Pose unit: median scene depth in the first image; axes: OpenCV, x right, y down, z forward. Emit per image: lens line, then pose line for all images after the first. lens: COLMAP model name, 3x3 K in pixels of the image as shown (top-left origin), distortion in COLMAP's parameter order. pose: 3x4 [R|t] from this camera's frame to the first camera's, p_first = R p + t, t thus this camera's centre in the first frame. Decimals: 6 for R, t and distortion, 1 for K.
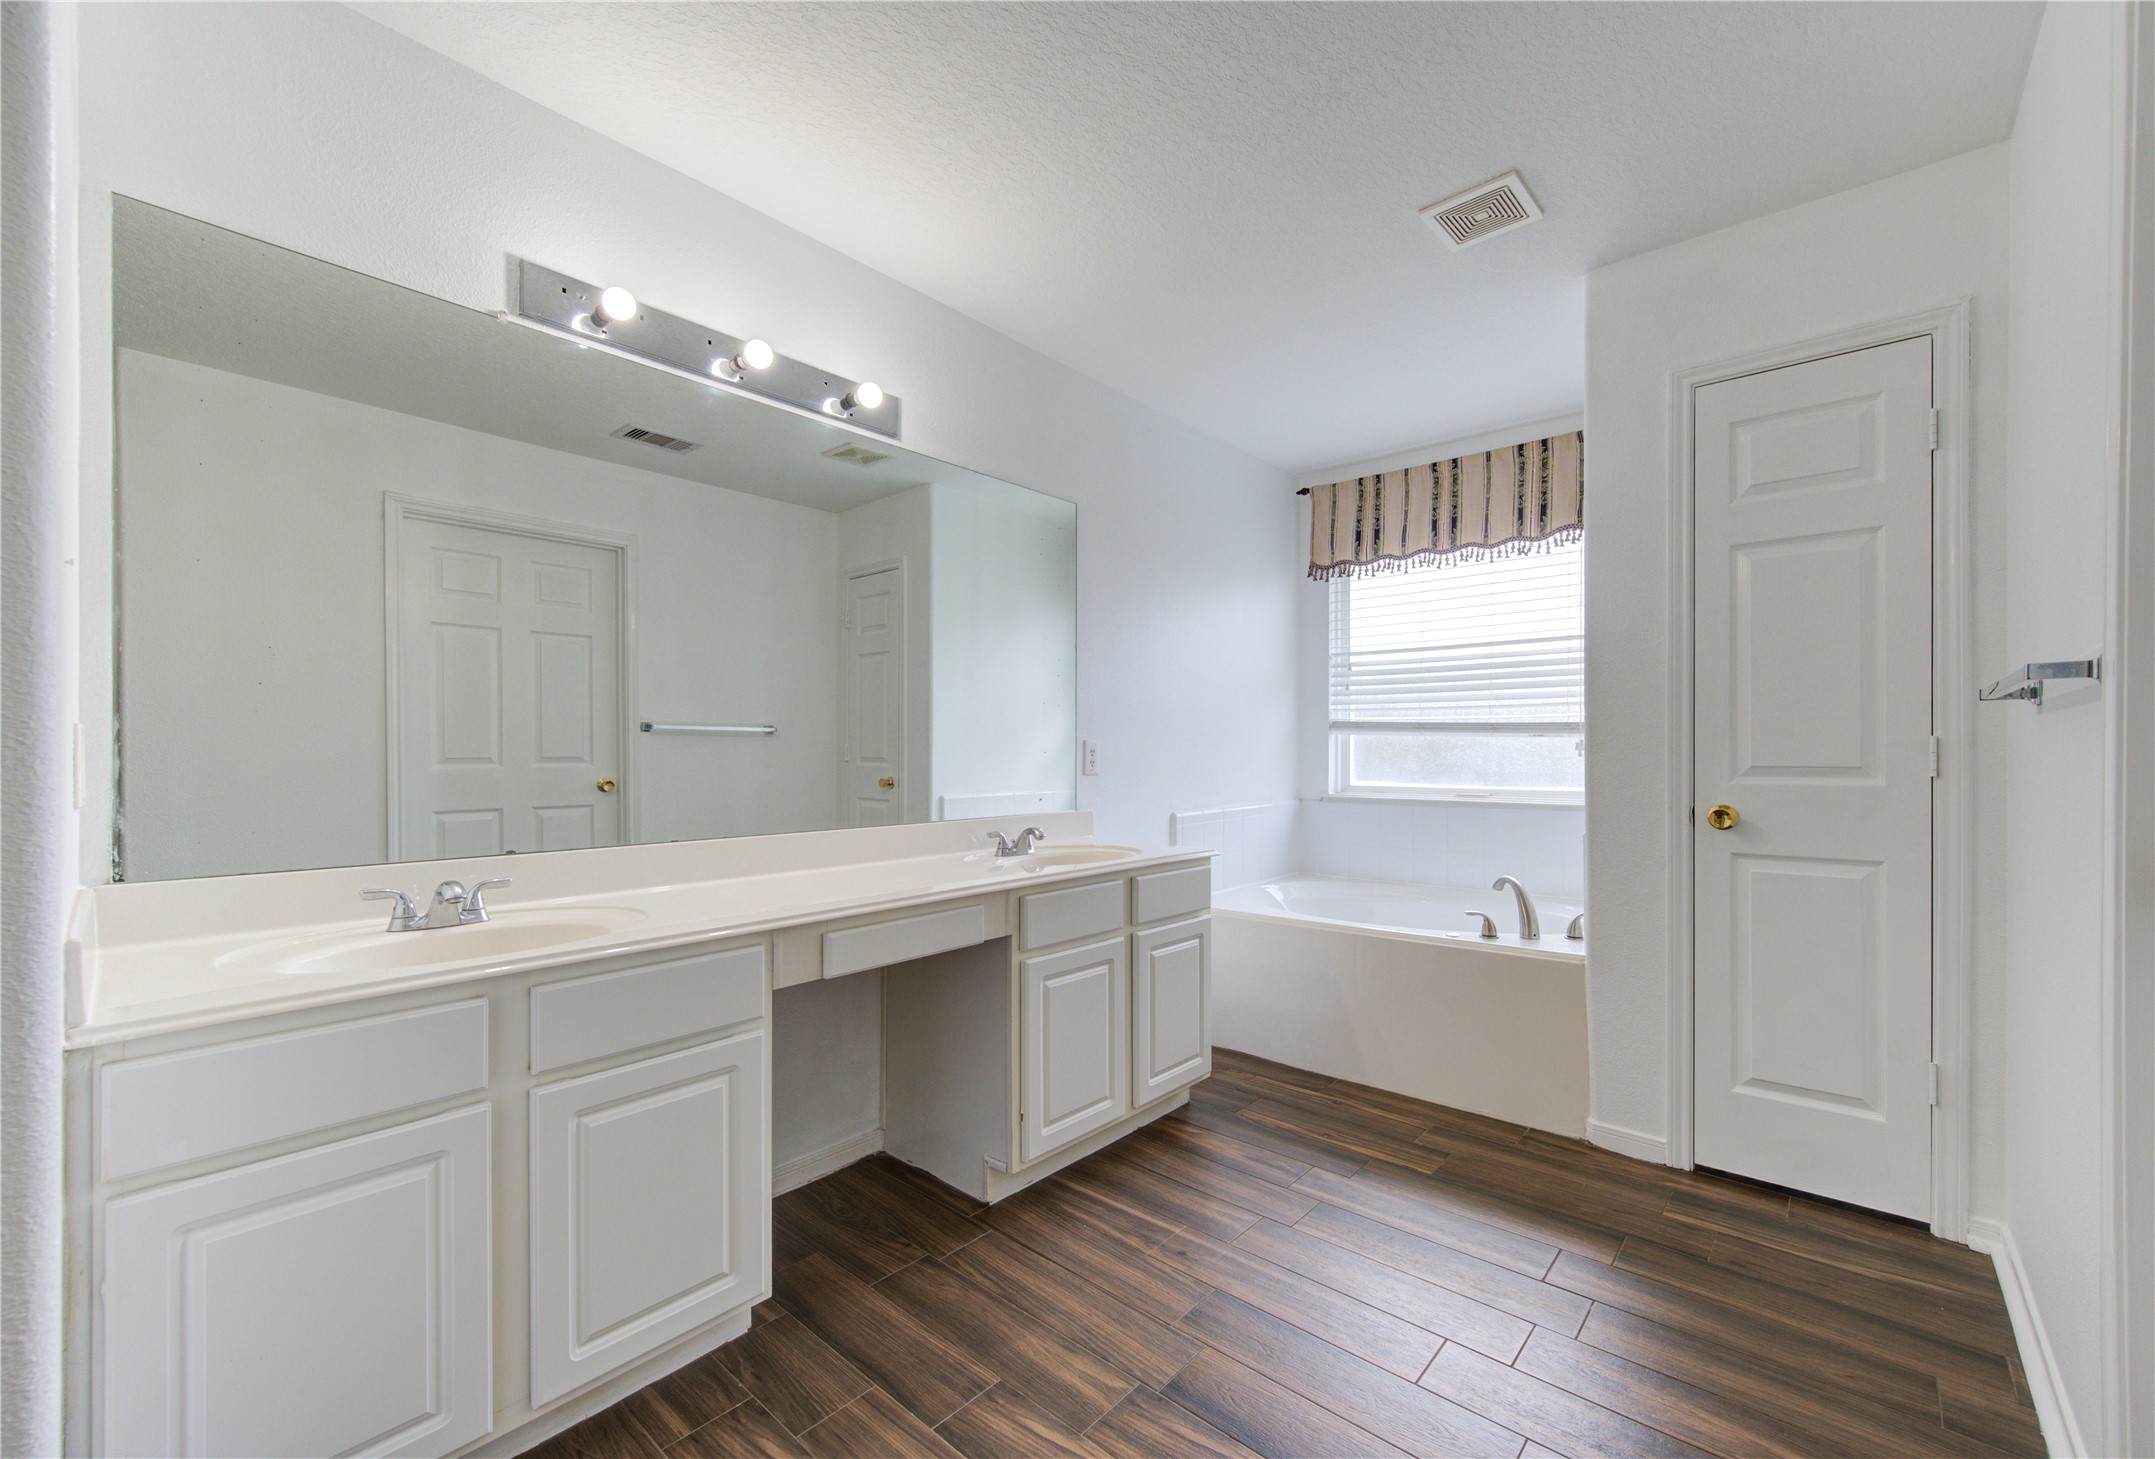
lens RADIAL K [[856.6, 0, 1077.5], [0, 856.6, 729.5], [0, 0, 1]] dist [-0.000573, -0.000326]
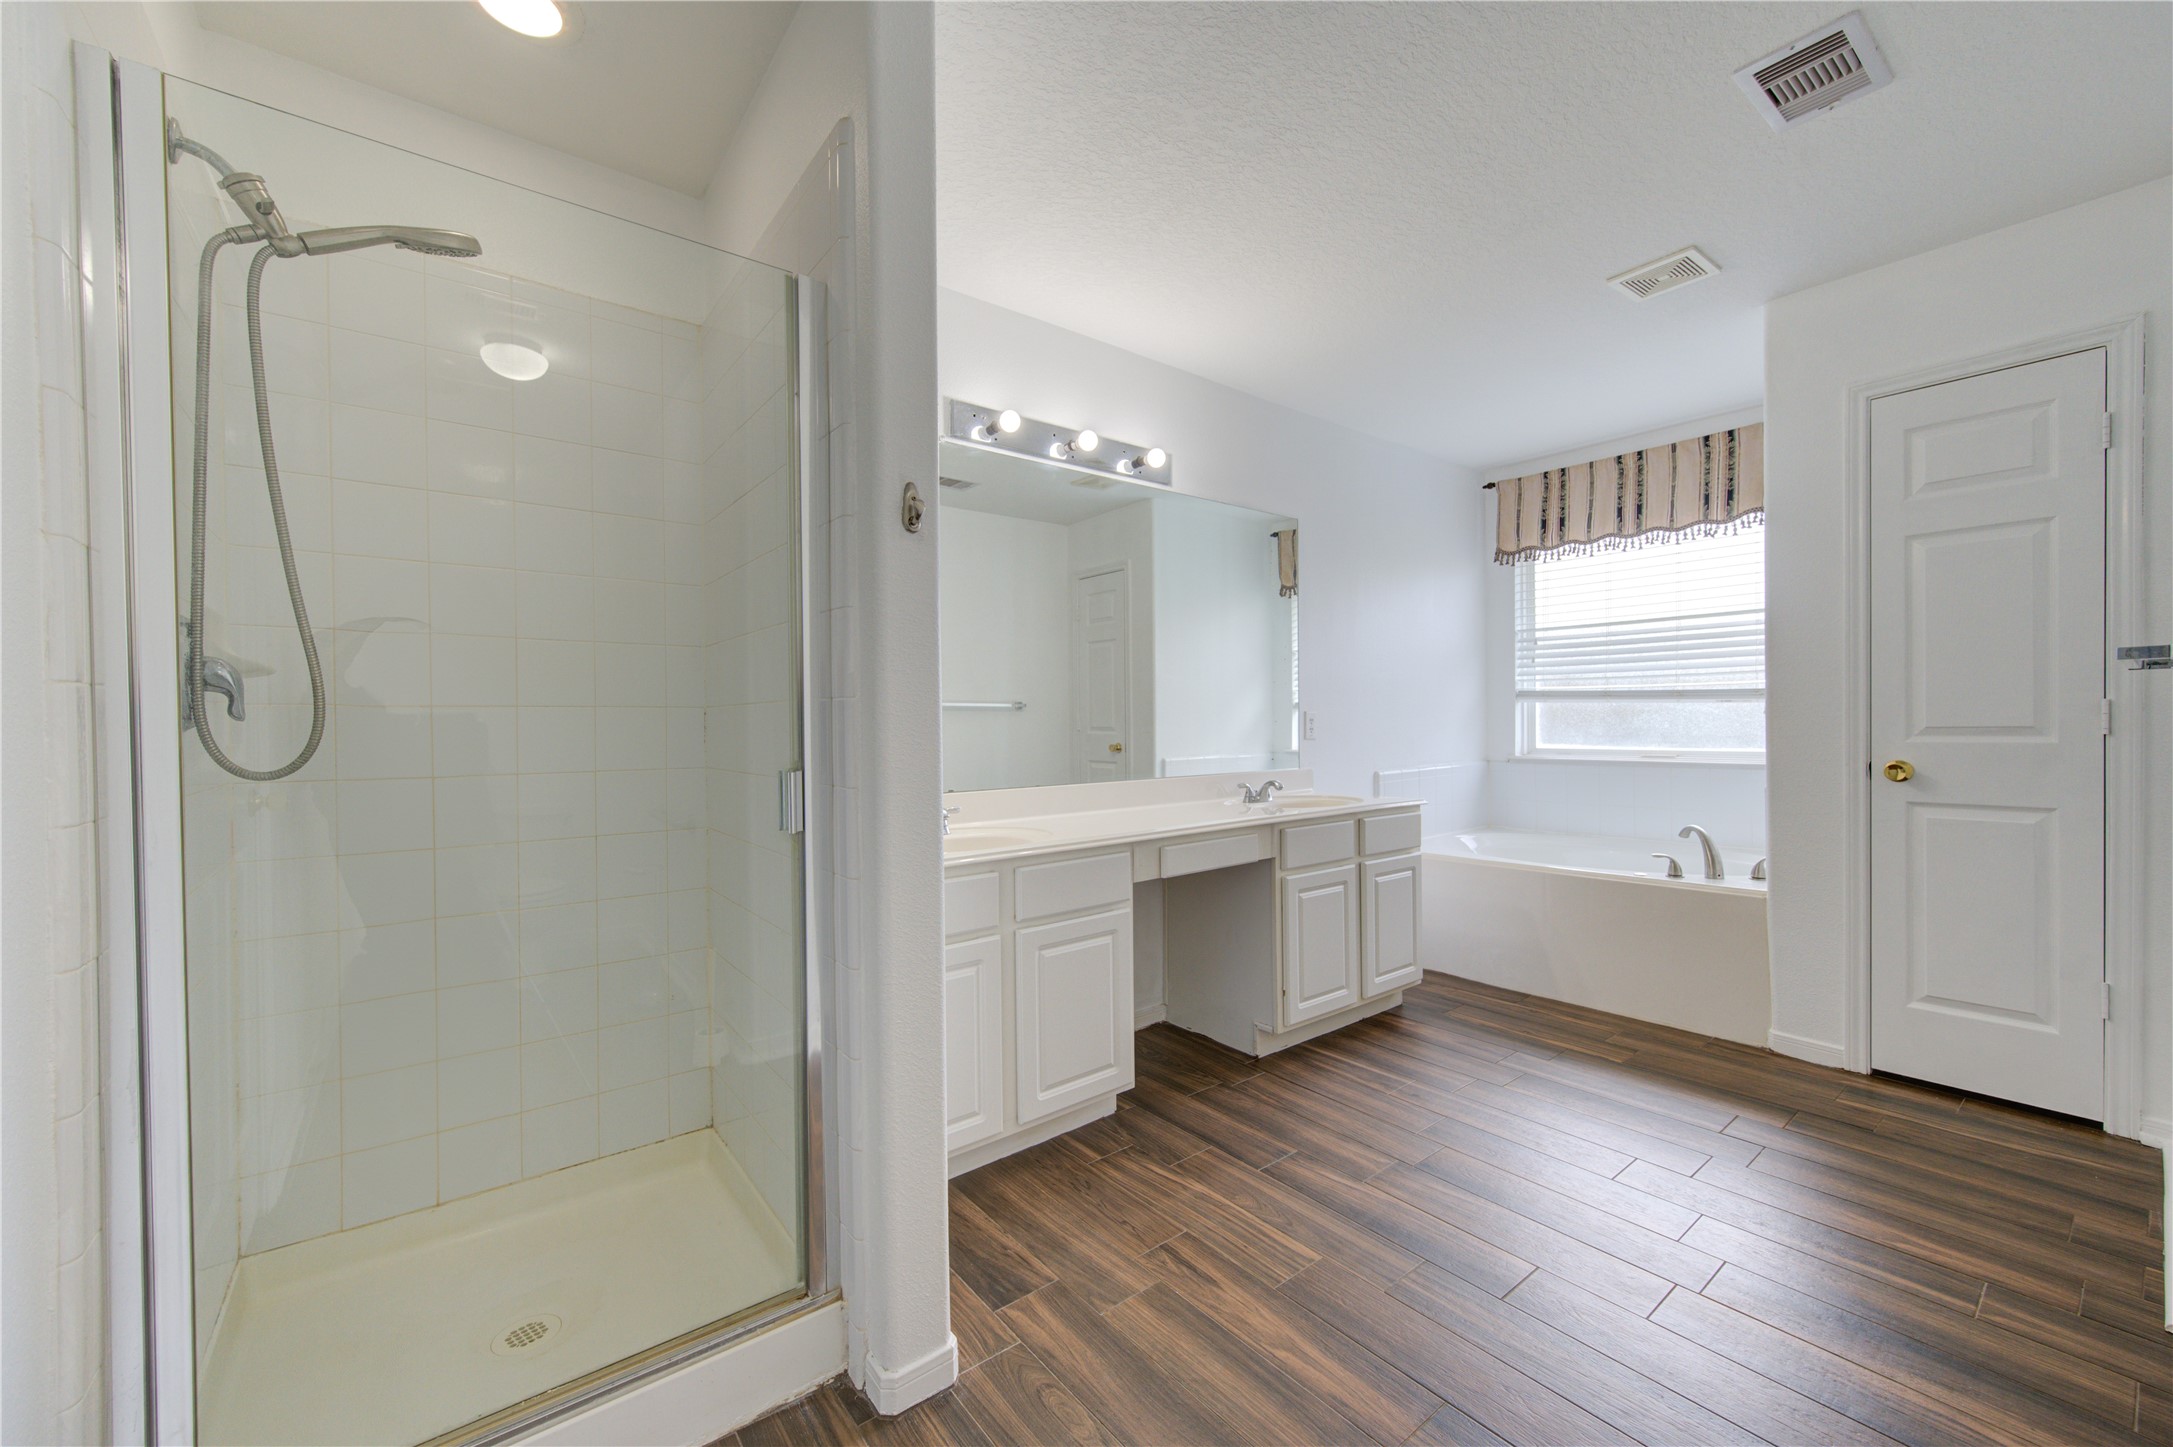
lens RADIAL K [[824.8, 0, 1071.3], [0, 824.8, 713.9], [0, 0, 1]] dist [0.000277, 0.000268]
pose [[0.982019, -0.012480, -0.188369, -0.129772], [0.015757, 0.999749, 0.015905, -0.010049], [0.188123, -0.018587, 0.981970, -0.294824]]
